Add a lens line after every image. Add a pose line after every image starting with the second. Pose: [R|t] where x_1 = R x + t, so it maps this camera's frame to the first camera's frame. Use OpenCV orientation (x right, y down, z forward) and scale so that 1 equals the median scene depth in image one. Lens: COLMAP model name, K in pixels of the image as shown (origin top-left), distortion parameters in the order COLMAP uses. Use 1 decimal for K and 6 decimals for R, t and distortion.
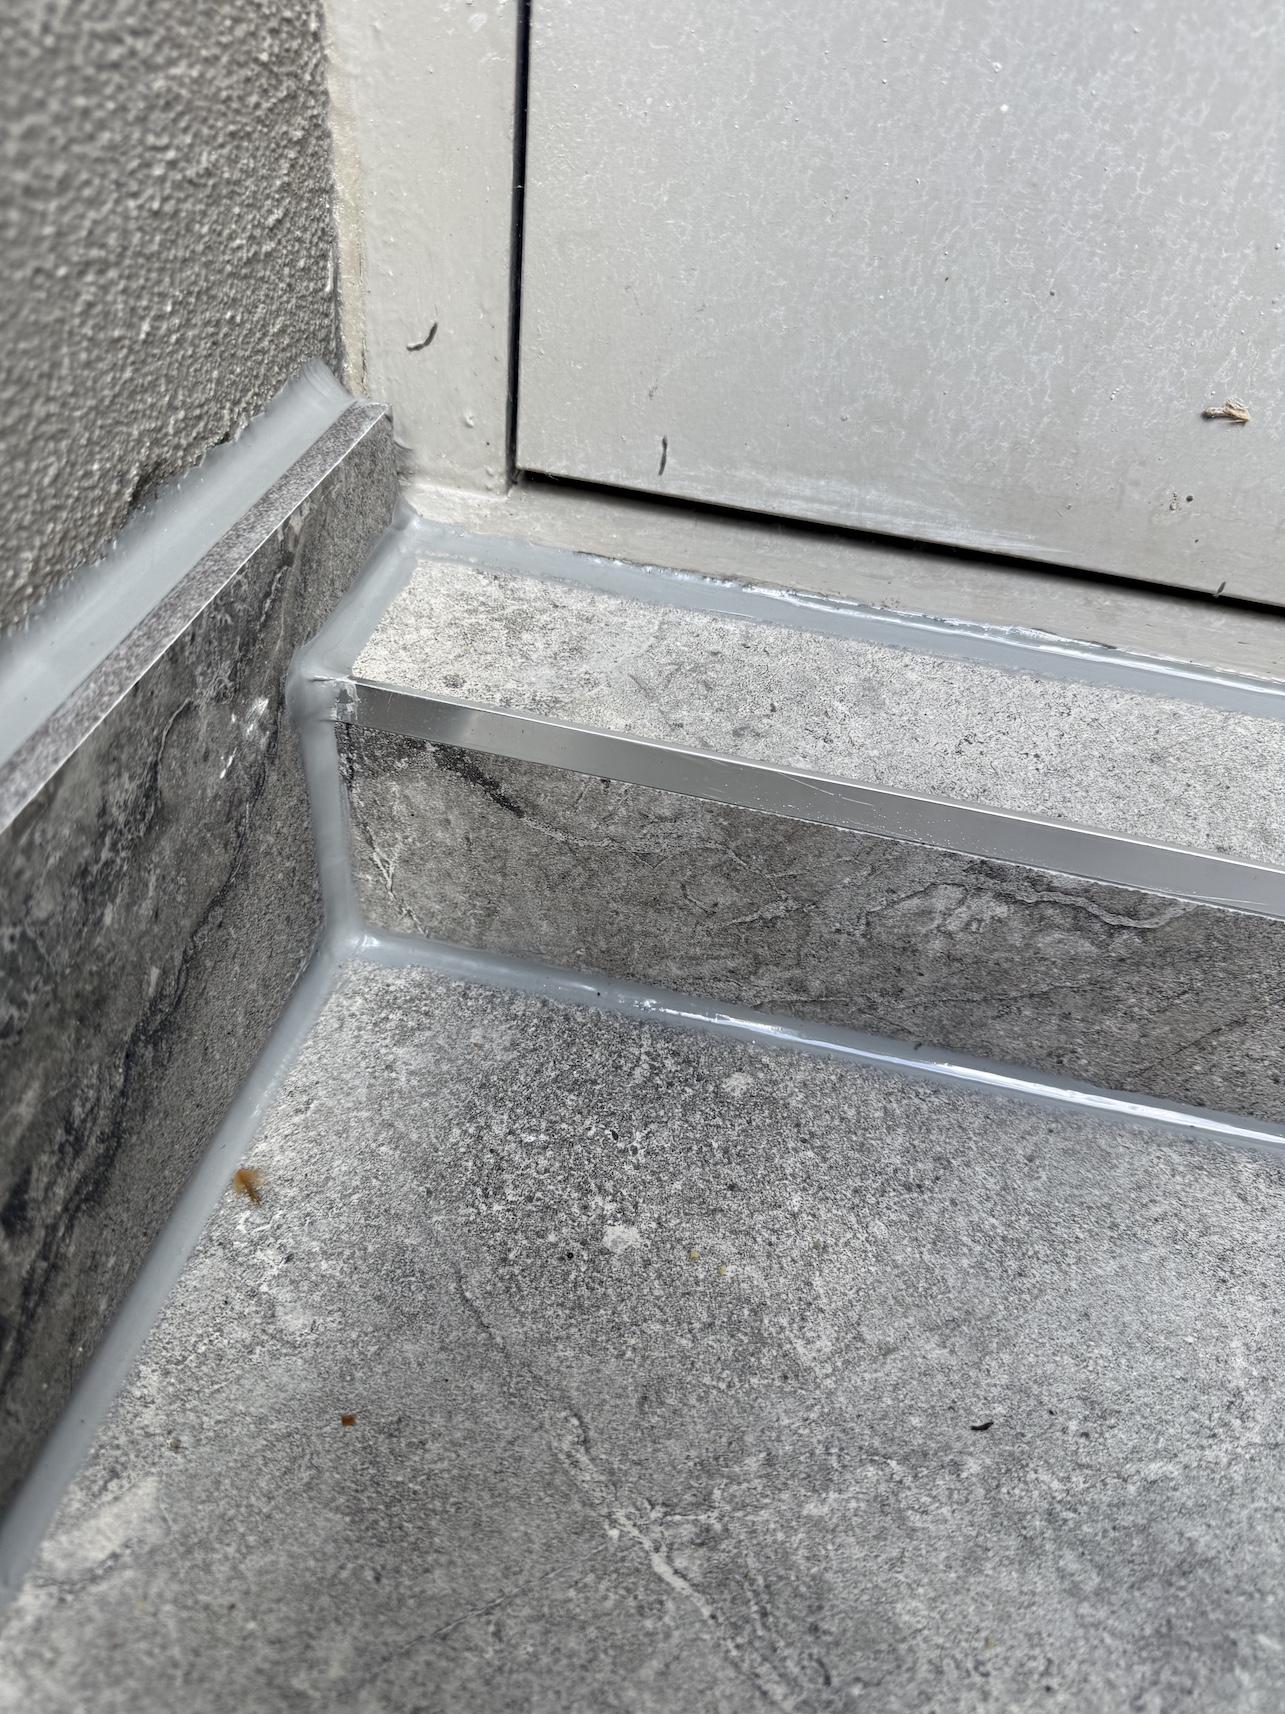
lens RADIAL K [[1213.0, 0, 641.4], [0, 1213.0, 853.6], [0, 0, 1]] dist [0.000146, 0.002263]
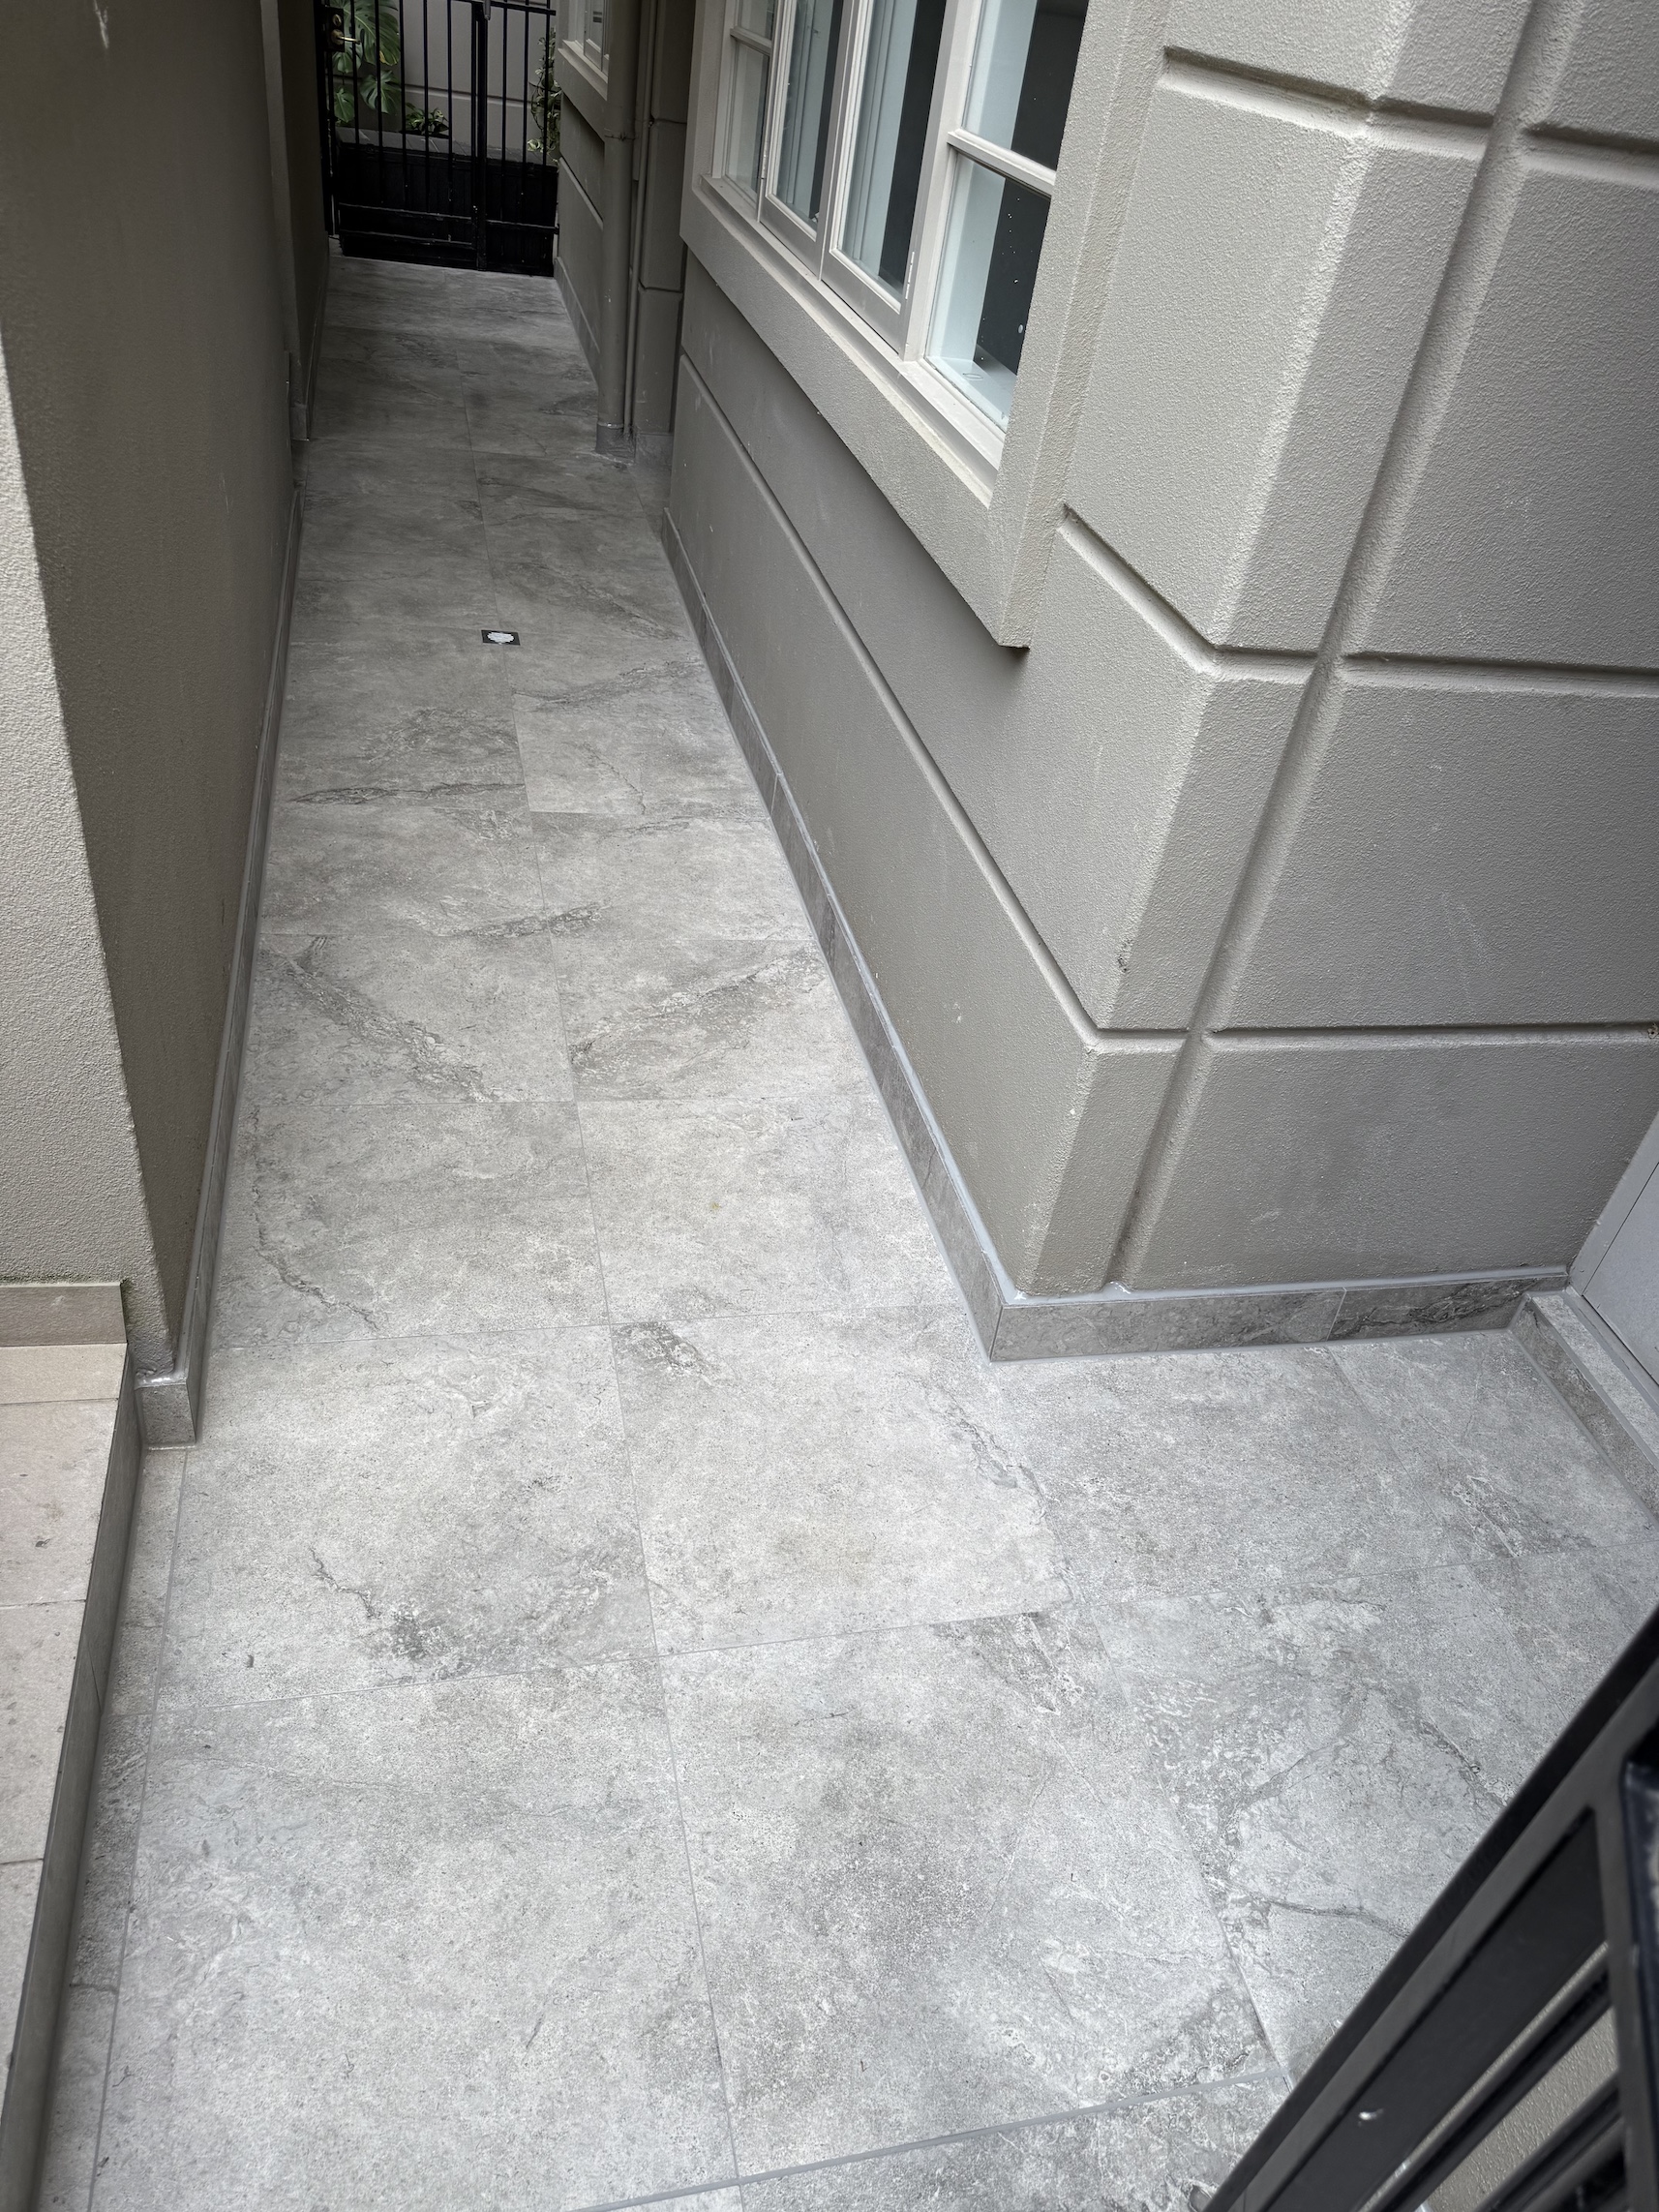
lens RADIAL K [[1565.3, 0, 833.7], [0, 1565.3, 1108.3], [0, 0, 1]] dist [0.000146, 0.002263]
pose [[0.414314, 0.510746, -0.753314, 4.398085], [-0.670533, 0.730962, 0.126806, 0.622694], [0.615409, 0.452585, 0.645320, -7.953435]]
